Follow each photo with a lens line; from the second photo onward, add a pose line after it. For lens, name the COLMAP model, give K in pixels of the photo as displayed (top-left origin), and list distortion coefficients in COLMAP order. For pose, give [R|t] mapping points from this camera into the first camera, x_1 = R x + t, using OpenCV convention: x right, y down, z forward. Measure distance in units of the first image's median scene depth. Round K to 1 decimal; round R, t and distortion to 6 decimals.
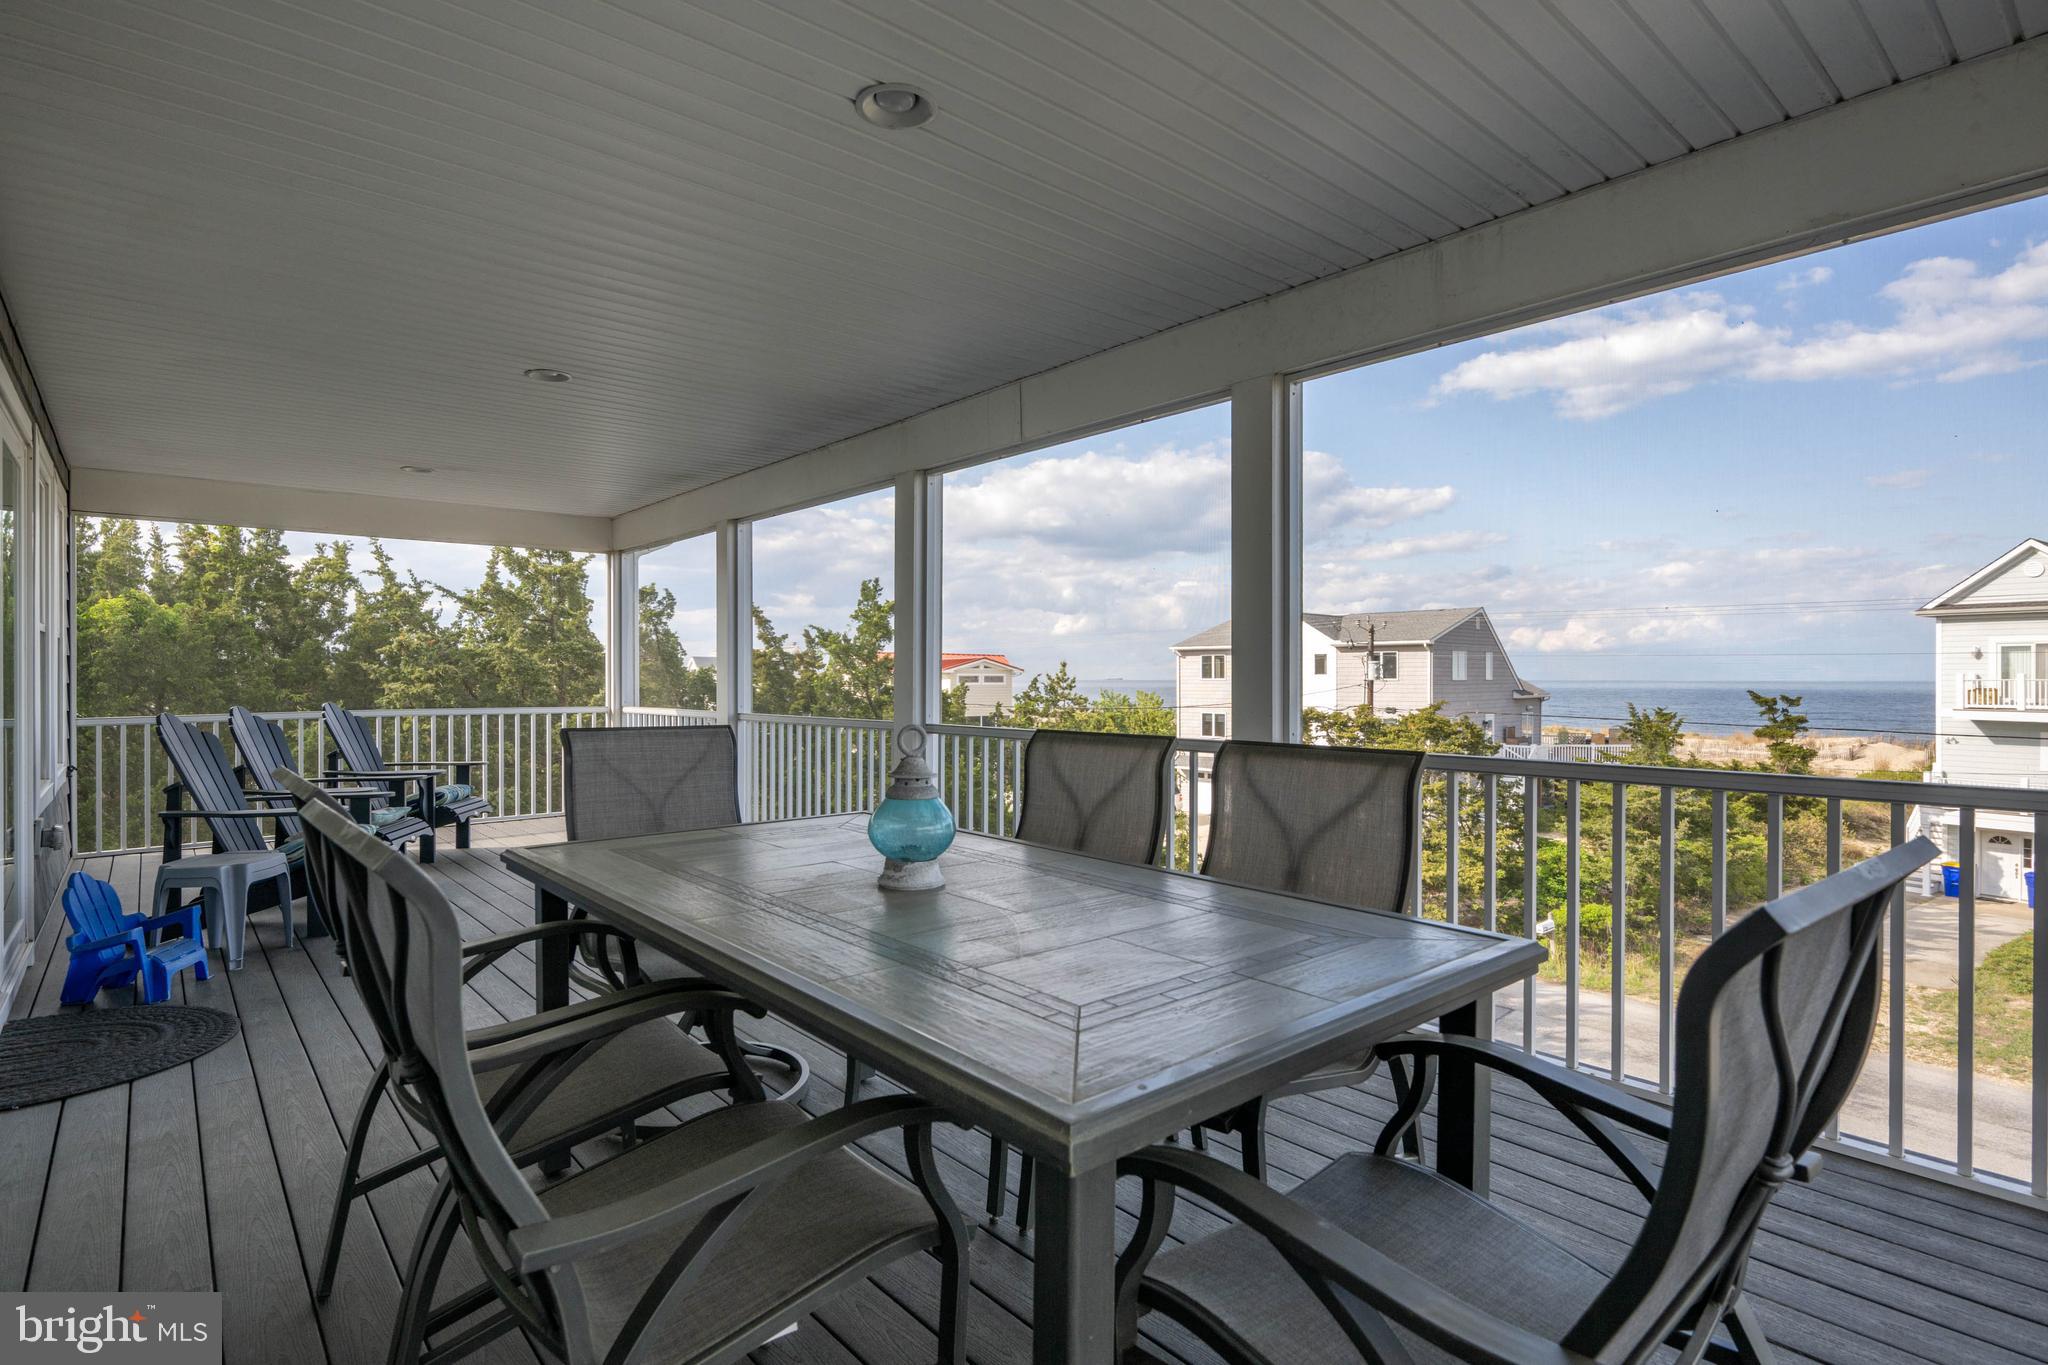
lens RADIAL K [[1027.3, 0, 1024.0], [0, 1027.3, 682.5], [0, 0, 1]] dist [-0.001368, 0.000346]
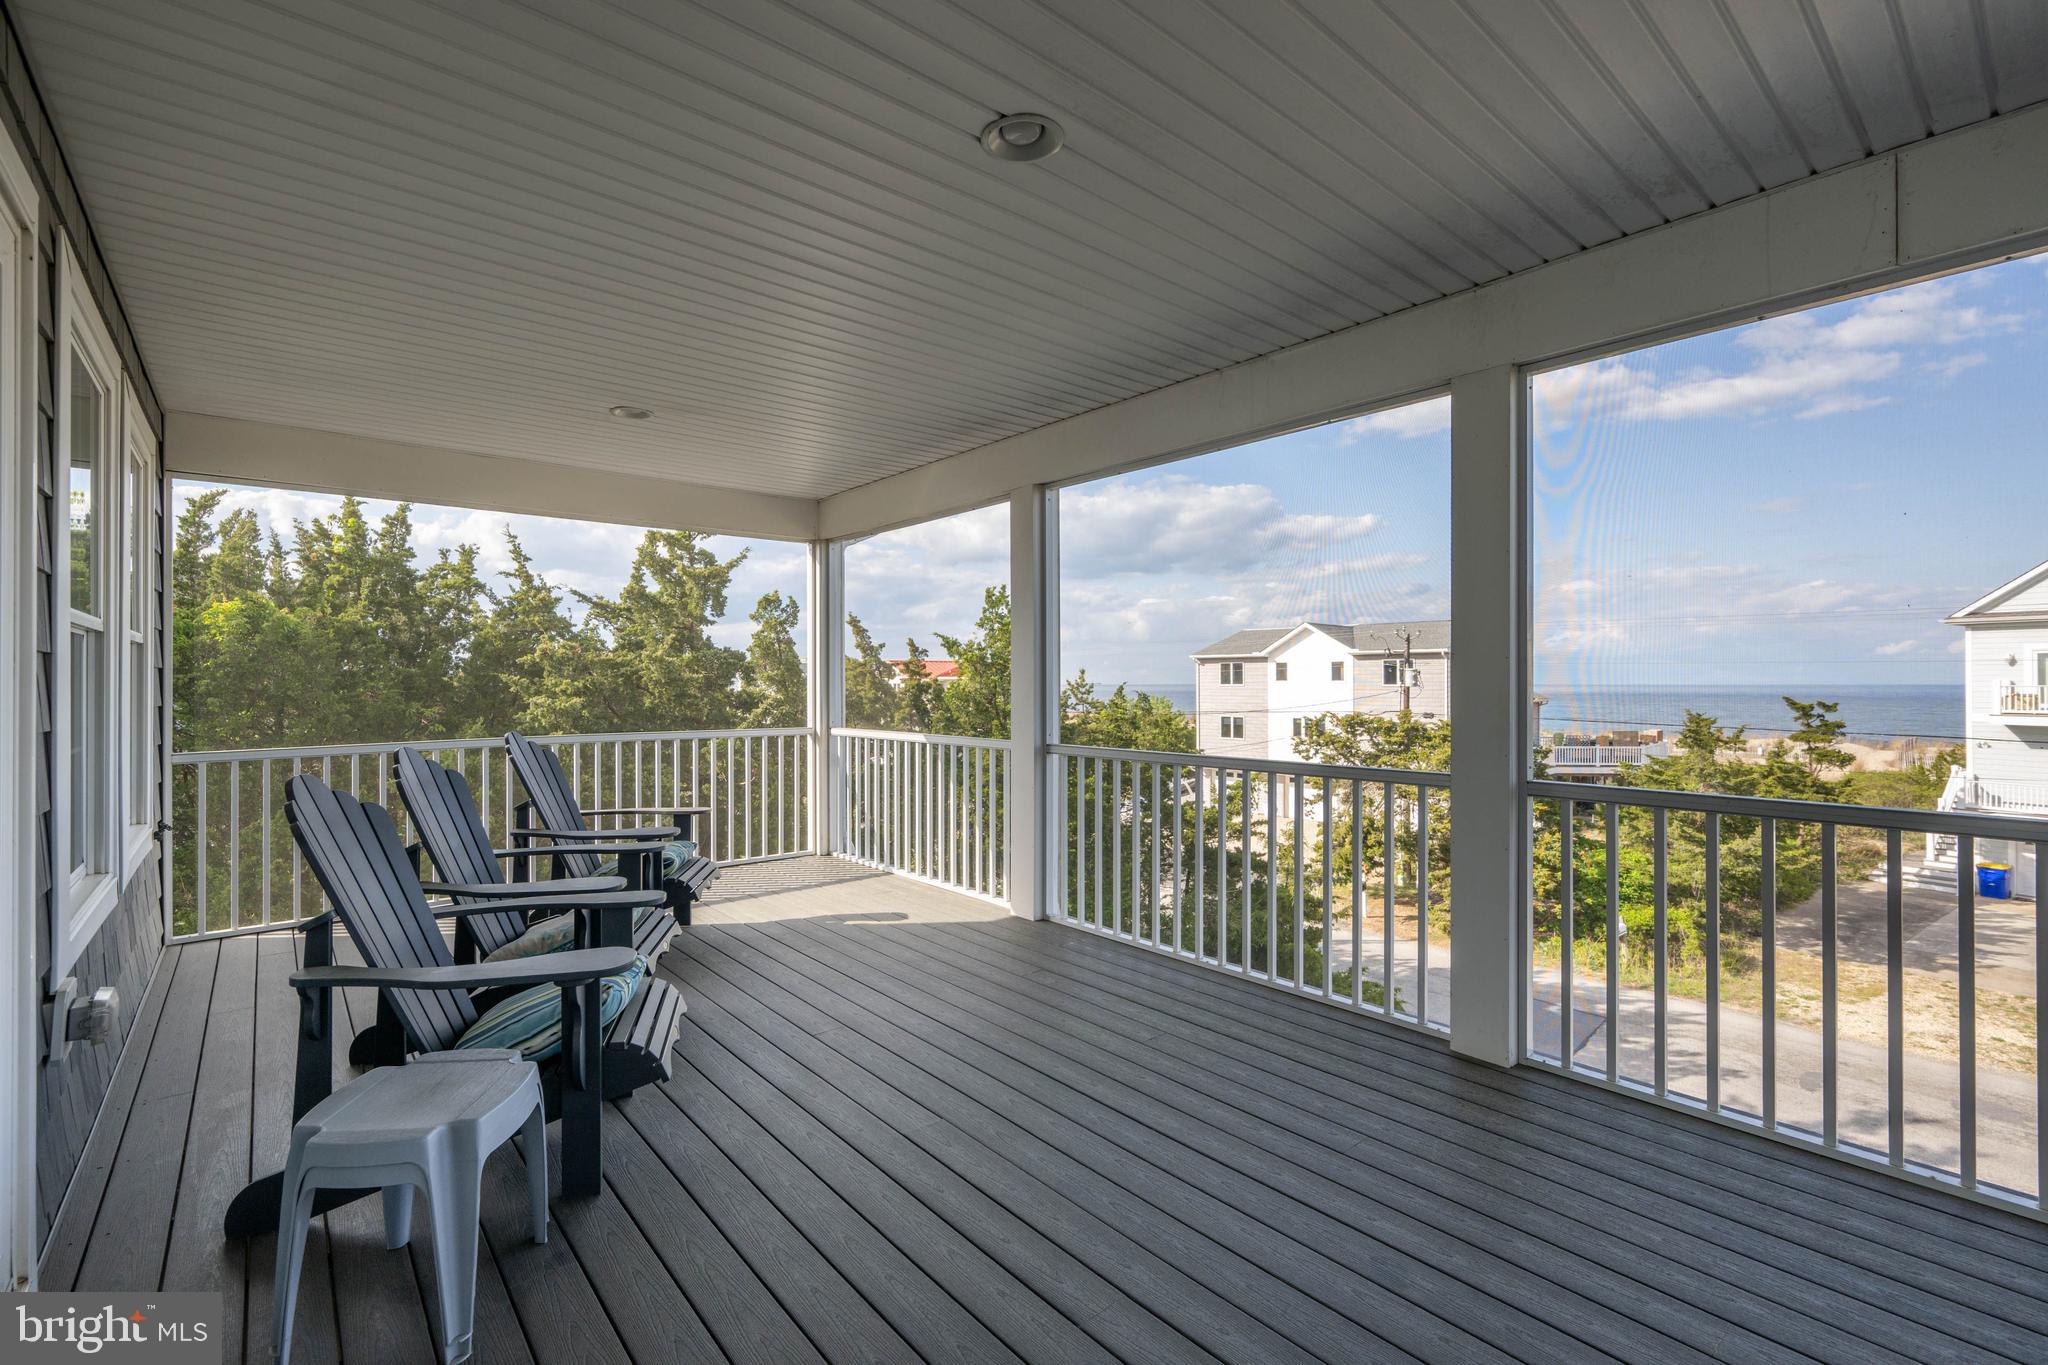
lens RADIAL K [[896.2, 0, 998.9], [0, 896.2, 679.8], [0, 0, 1]] dist [-0.000544, 0.000336]
pose [[0.999791, -0.000800, -0.020443, -0.167469], [0.000641, 0.999970, -0.007778, -0.006505], [0.020448, 0.007763, 0.999761, 0.195008]]
